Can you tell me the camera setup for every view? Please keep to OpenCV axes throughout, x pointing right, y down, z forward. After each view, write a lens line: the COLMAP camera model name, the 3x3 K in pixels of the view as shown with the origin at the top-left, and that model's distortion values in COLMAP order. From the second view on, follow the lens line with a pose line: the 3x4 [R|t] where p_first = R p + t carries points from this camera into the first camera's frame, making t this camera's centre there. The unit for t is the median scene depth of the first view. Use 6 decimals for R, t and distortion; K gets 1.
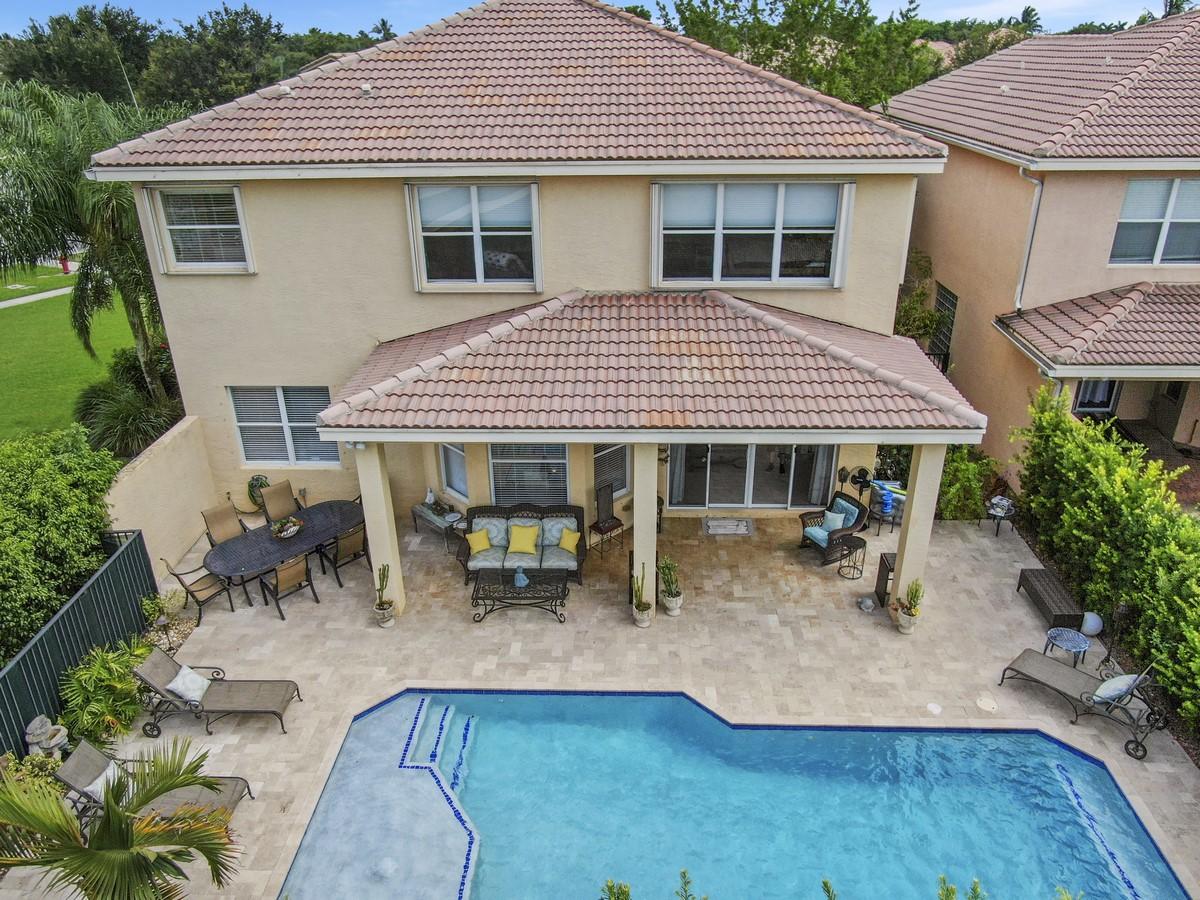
lens RADIAL K [[863.2, 0, 599.5], [0, 863.2, 457.2], [0, 0, 1]] dist [-0.021674, 0.003553]
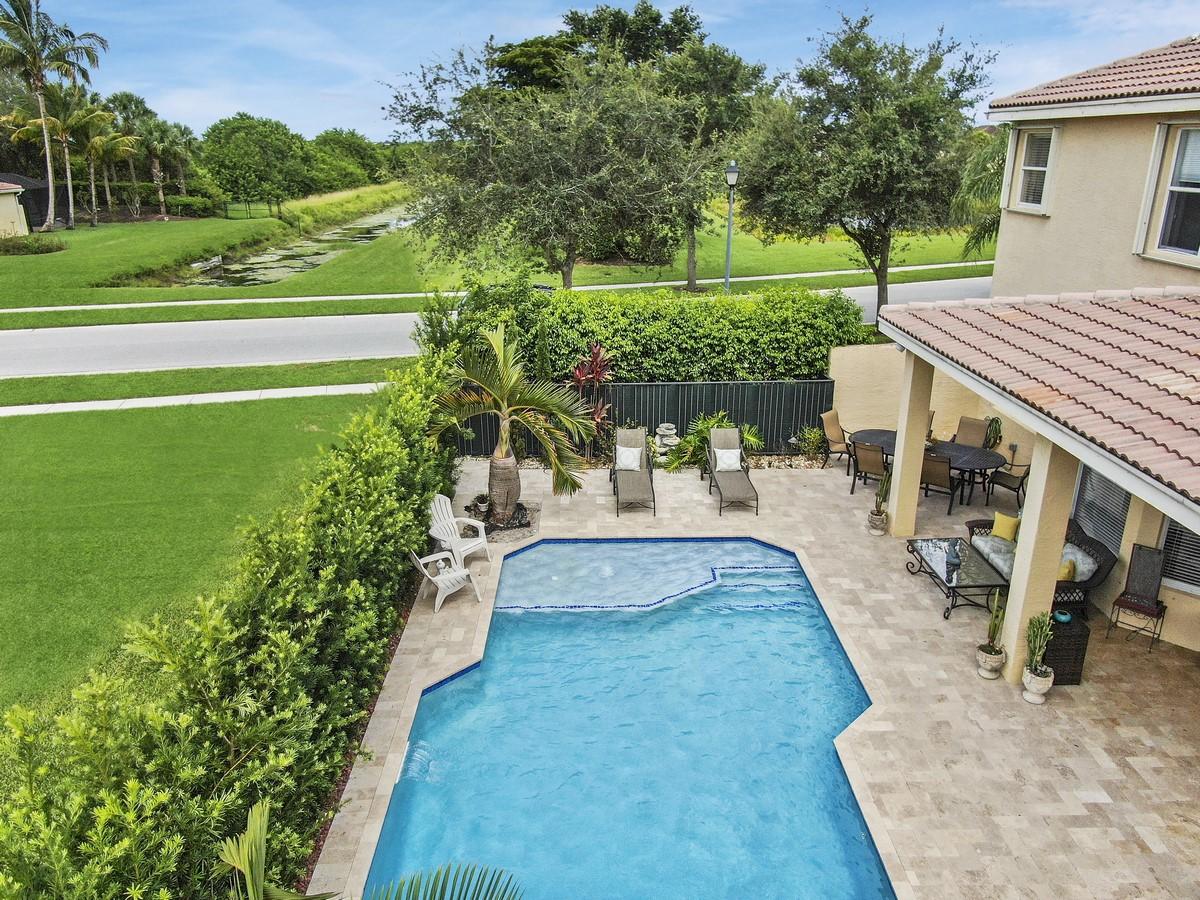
lens RADIAL K [[868.9, 0, 600.0], [0, 868.9, 450.0], [0, 0, 1]] dist [-0.006196, 0.000794]
pose [[0.055300, 0.345241, -0.936884, 0.667491], [-0.430326, 0.854941, 0.289645, -0.049609], [0.900978, 0.387149, 0.195844, 0.456483]]
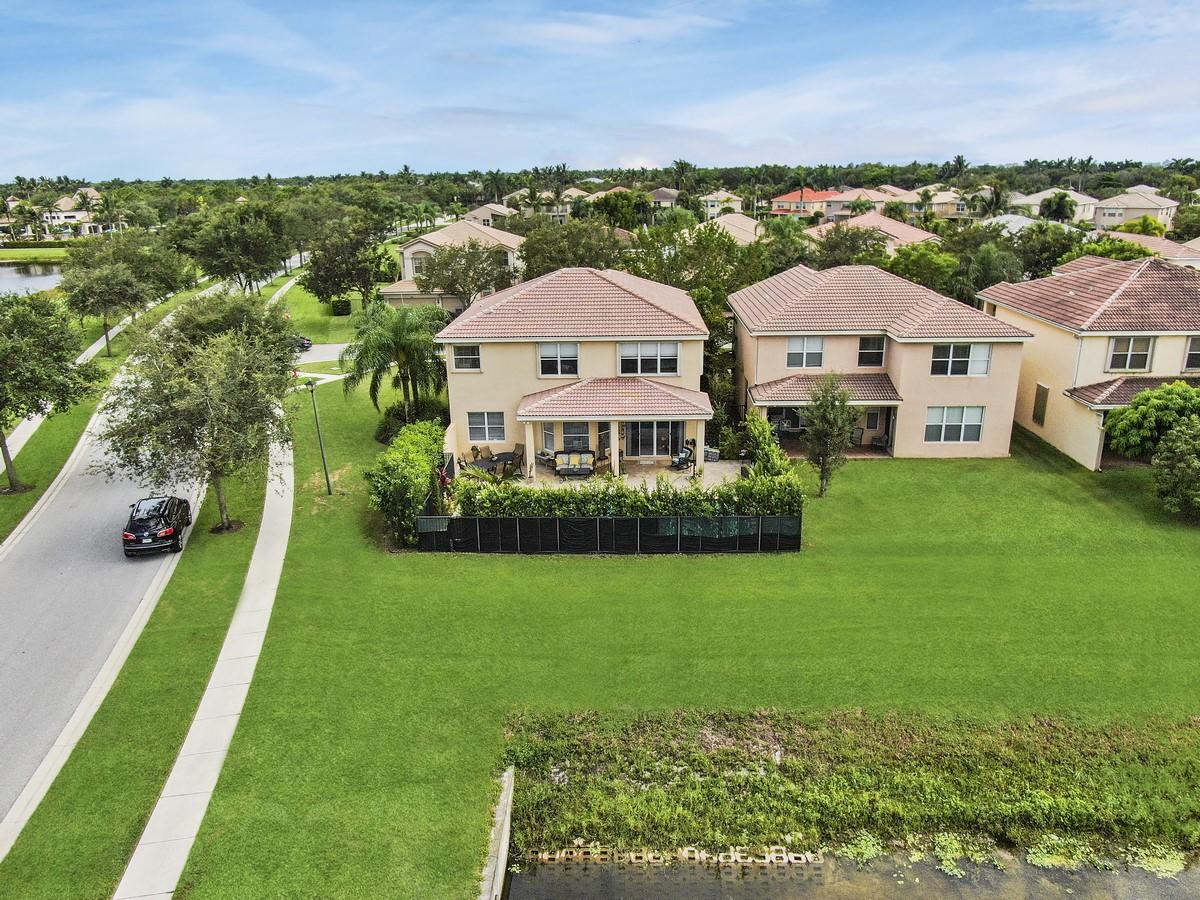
lens RADIAL K [[828.9, 0, 609.0], [0, 828.9, 445.4], [0, 0, 1]] dist [-0.022219, 0.002102]
pose [[0.999856, -0.006440, 0.015670, -0.015443], [0.008495, 0.990829, -0.134851, 0.447337], [-0.014658, 0.134965, 0.990742, -1.898102]]
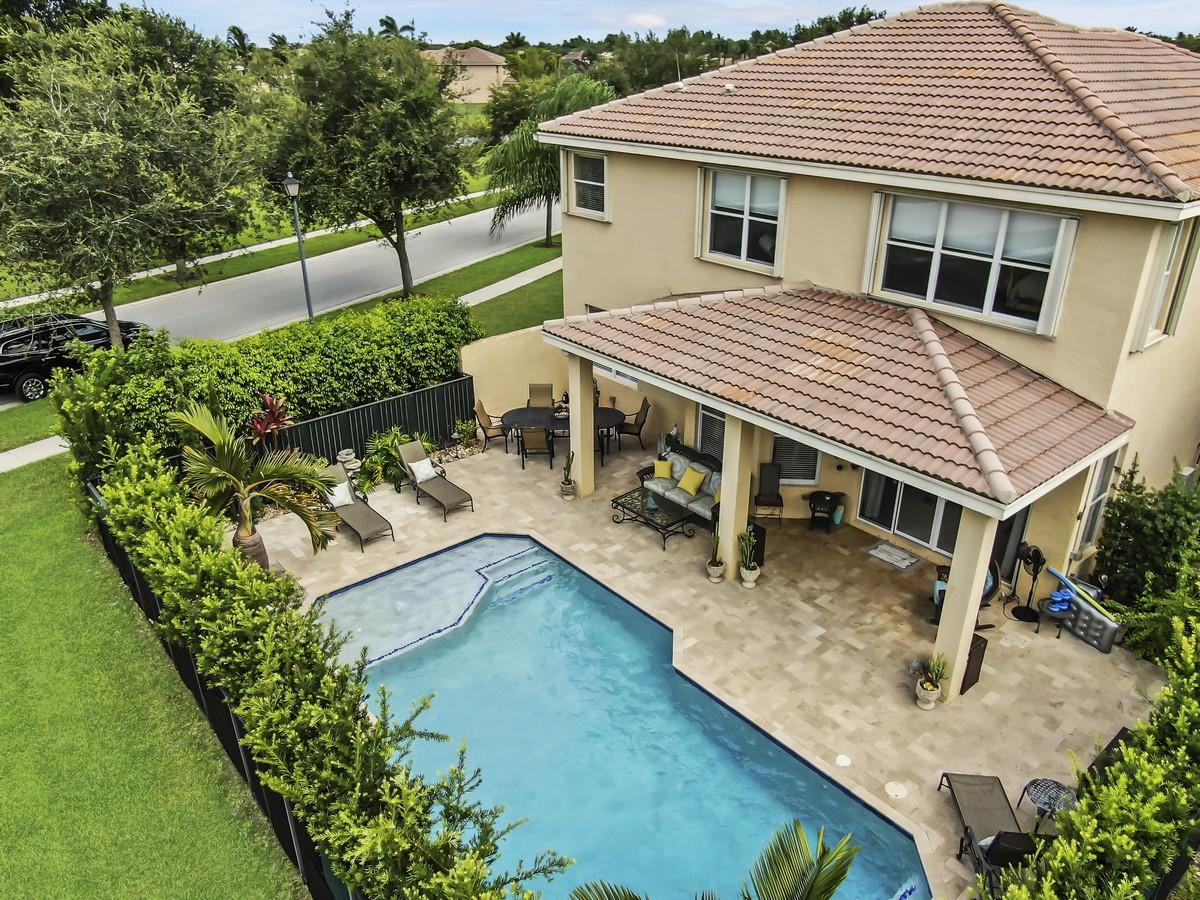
lens RADIAL K [[863.2, 0, 599.5], [0, 863.2, 457.2], [0, 0, 1]] dist [-0.021674, 0.003553]
pose [[0.671999, 0.327436, -0.664231, 0.620468], [-0.326640, 0.936032, 0.130962, -0.048448], [0.664622, 0.128958, 0.735967, 0.068489]]
